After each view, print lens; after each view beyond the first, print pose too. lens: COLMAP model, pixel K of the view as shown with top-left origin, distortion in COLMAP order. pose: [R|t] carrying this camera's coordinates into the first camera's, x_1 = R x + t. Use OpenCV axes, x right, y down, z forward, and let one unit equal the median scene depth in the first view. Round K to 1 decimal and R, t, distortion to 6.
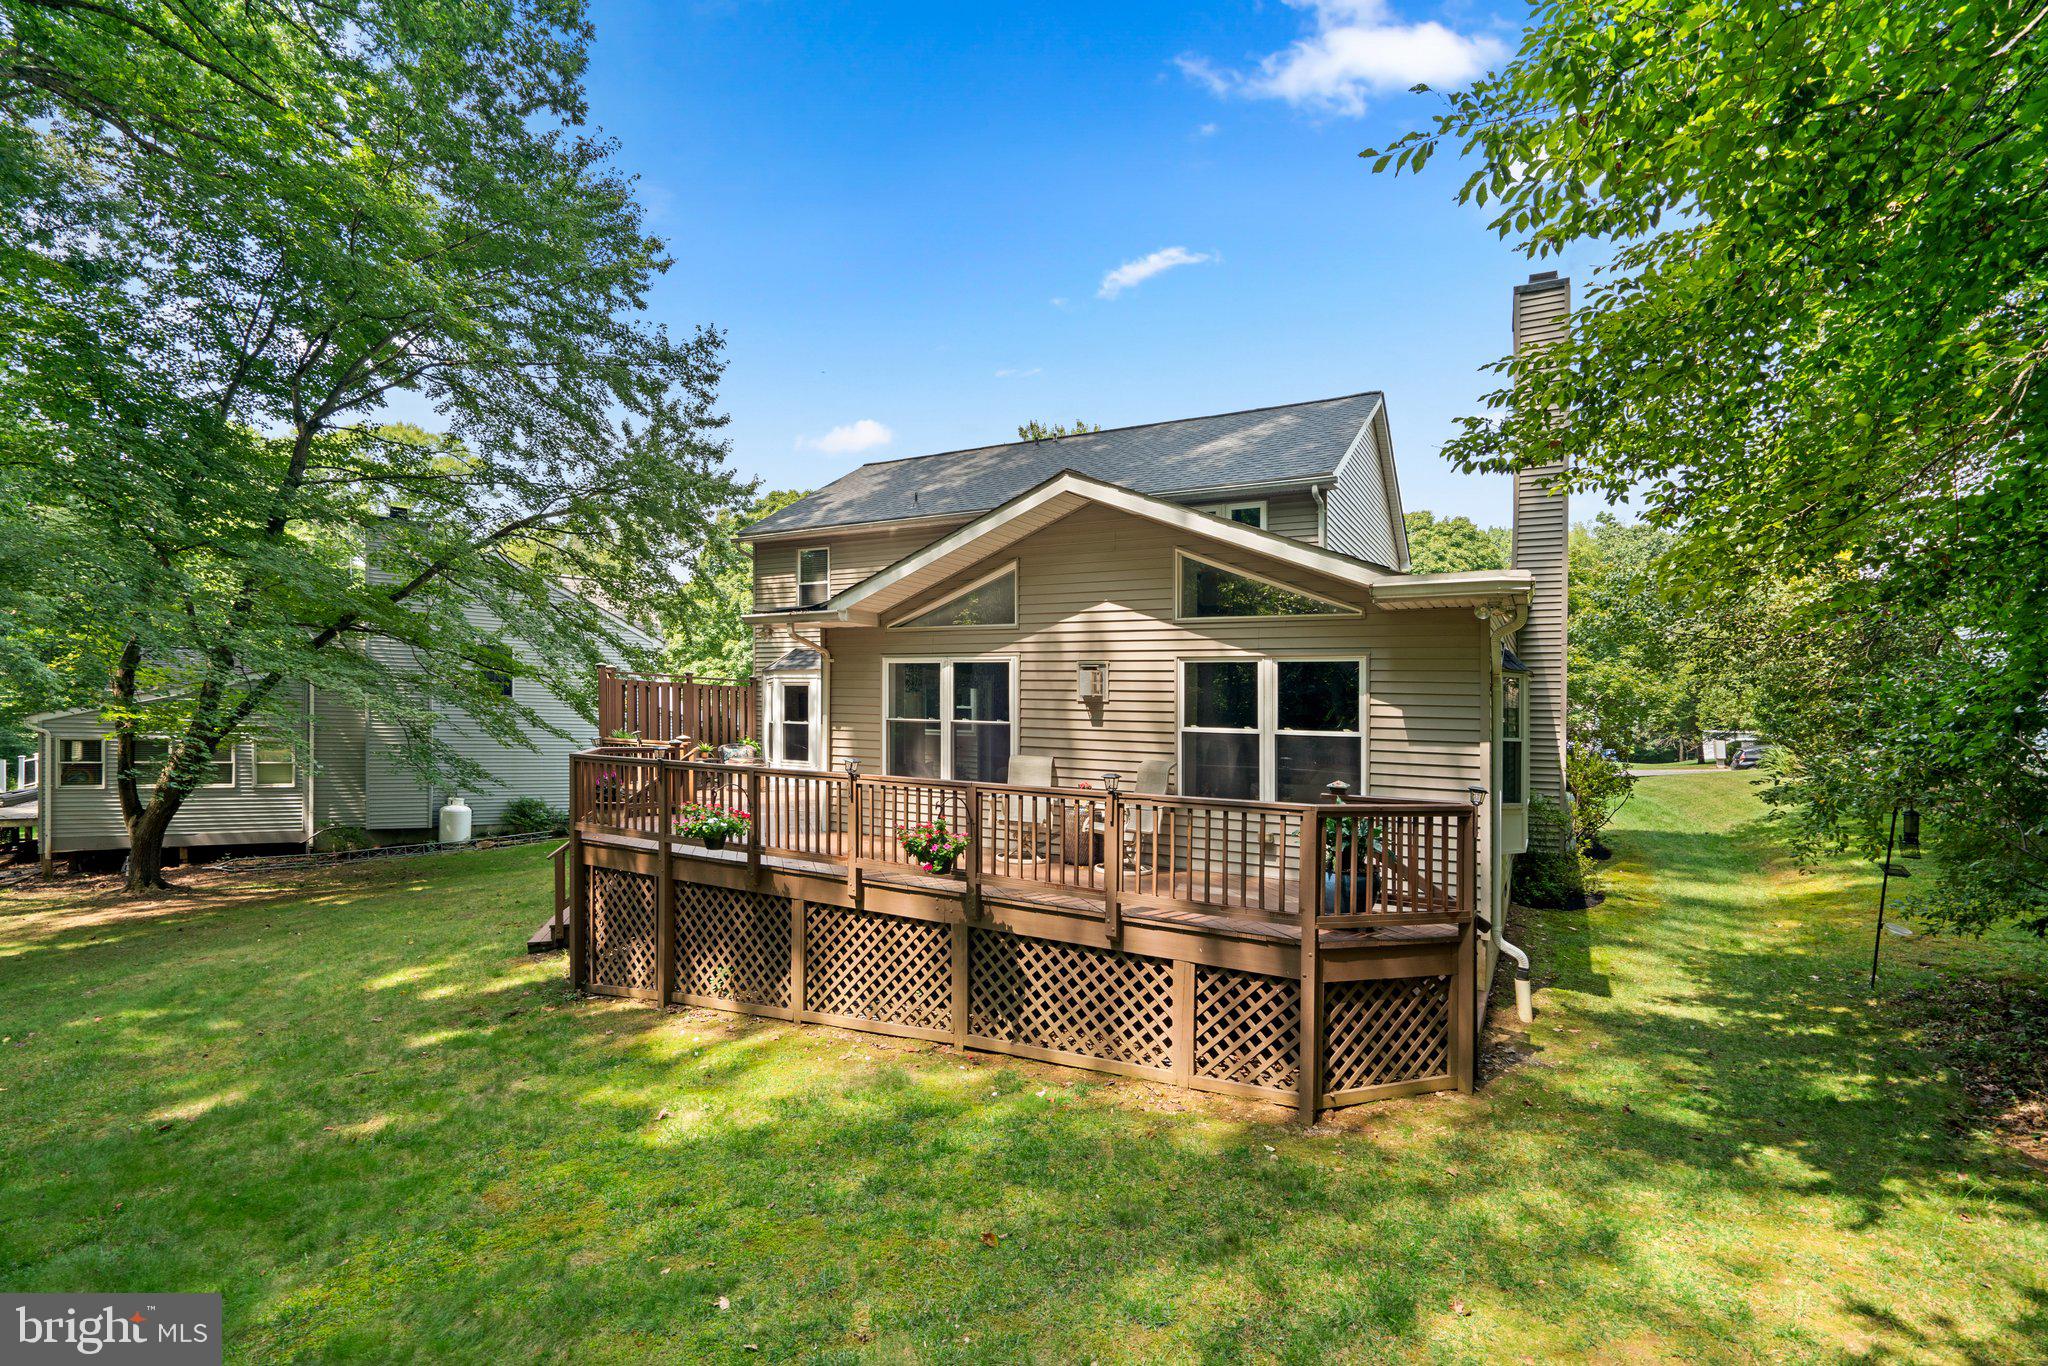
lens RADIAL K [[925.5, 0, 1018.9], [0, 925.5, 668.3], [0, 0, 1]] dist [-0.003866, 0.001221]
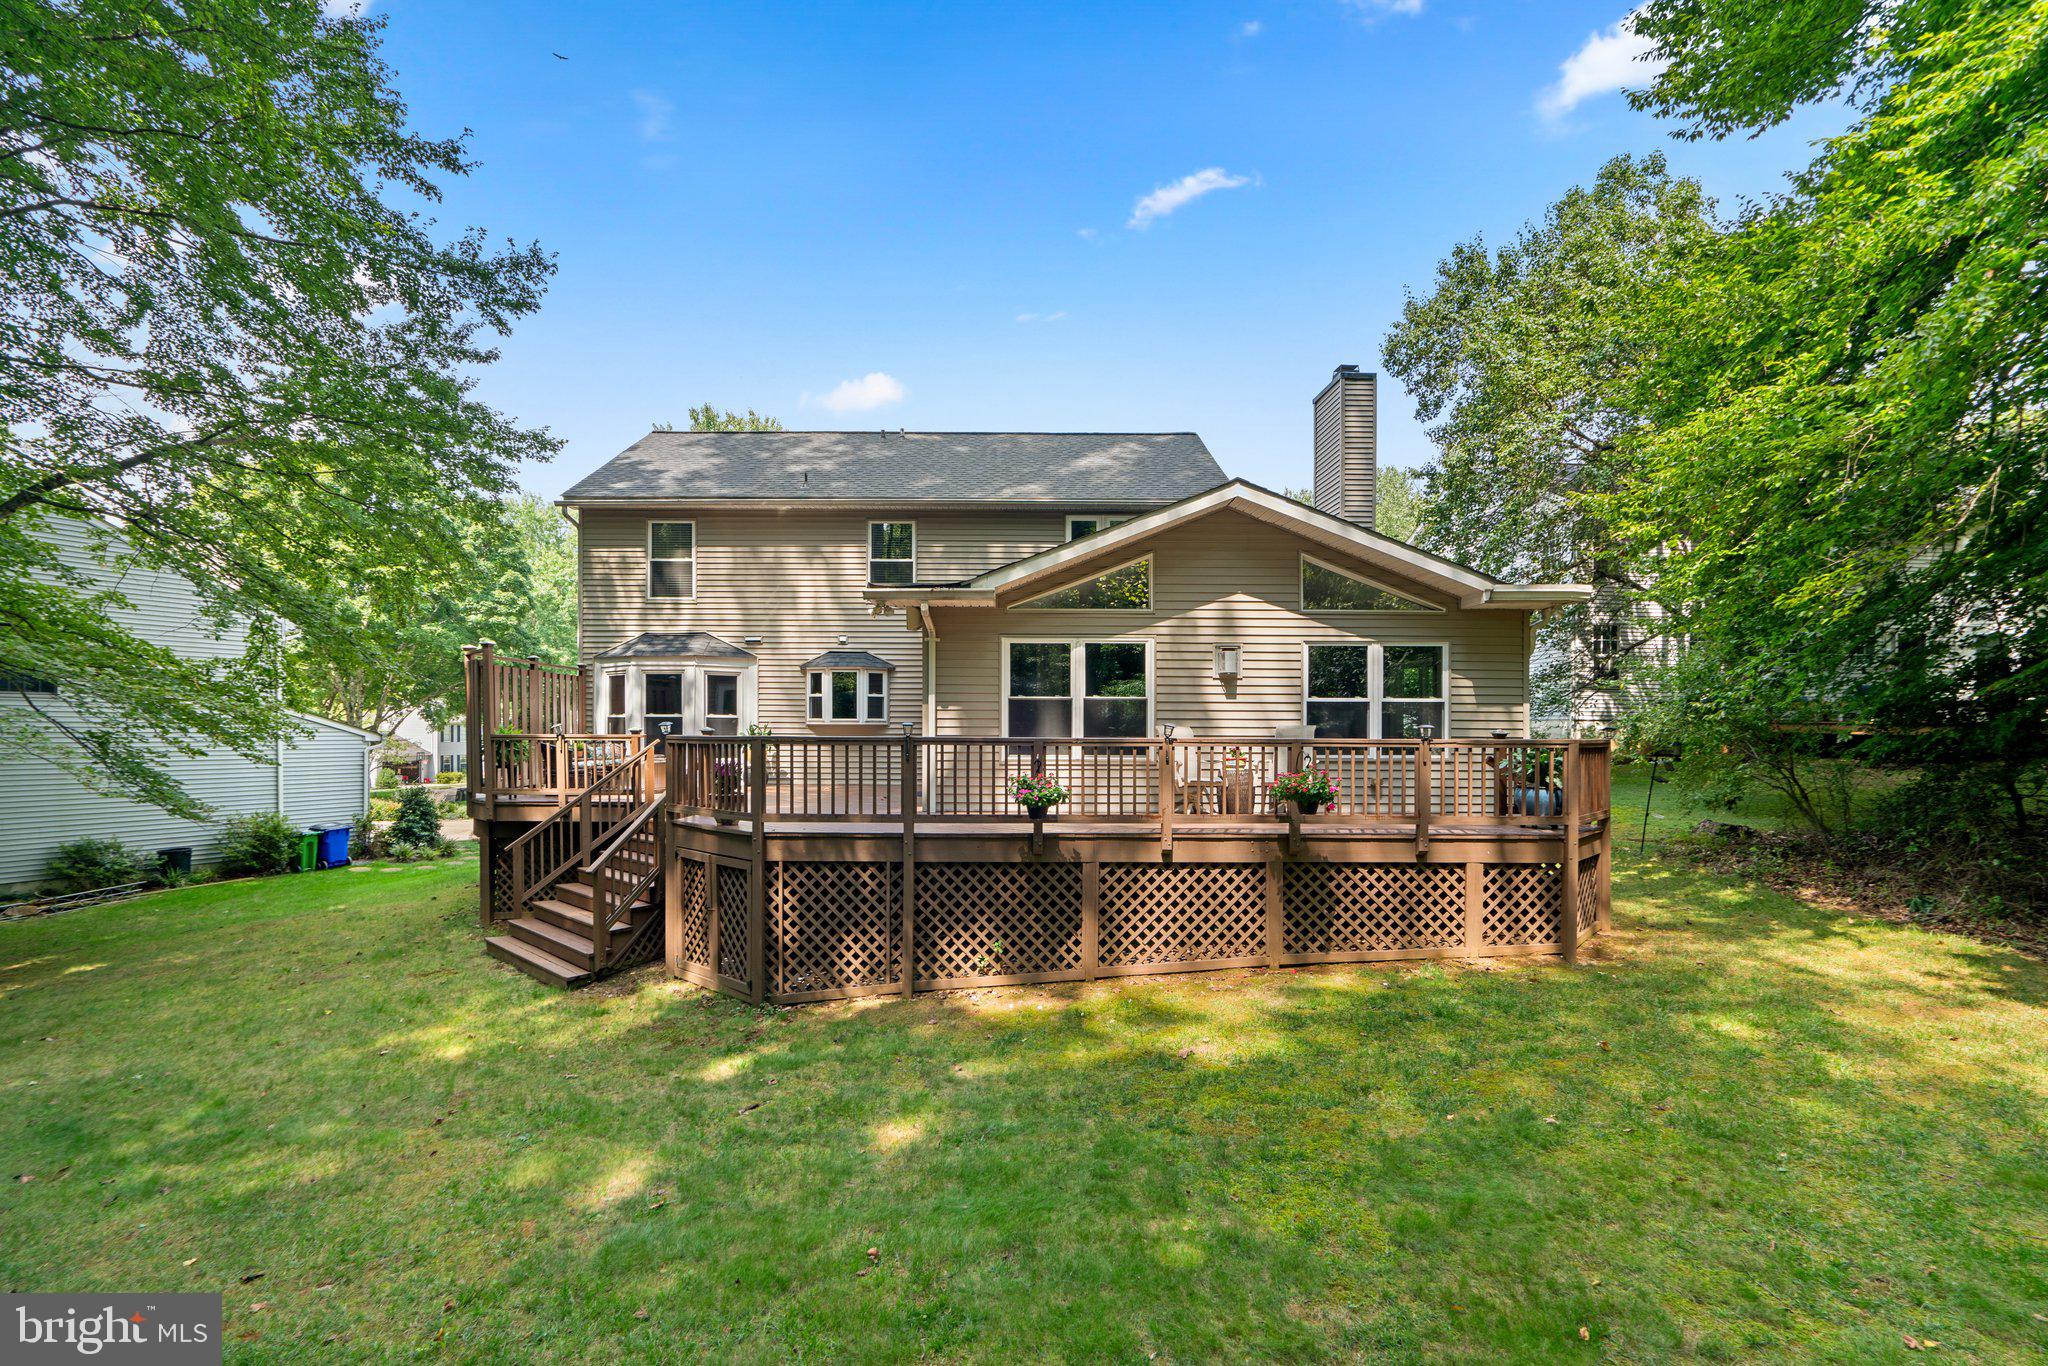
lens RADIAL K [[925.5, 0, 1015.4], [0, 925.5, 675.5], [0, 0, 1]] dist [-0.003866, 0.001221]
pose [[0.867059, 0.005222, 0.498178, -0.825182], [-0.005521, 0.999984, -0.000871, 0.039206], [-0.498175, -0.001995, 0.867074, 0.133360]]
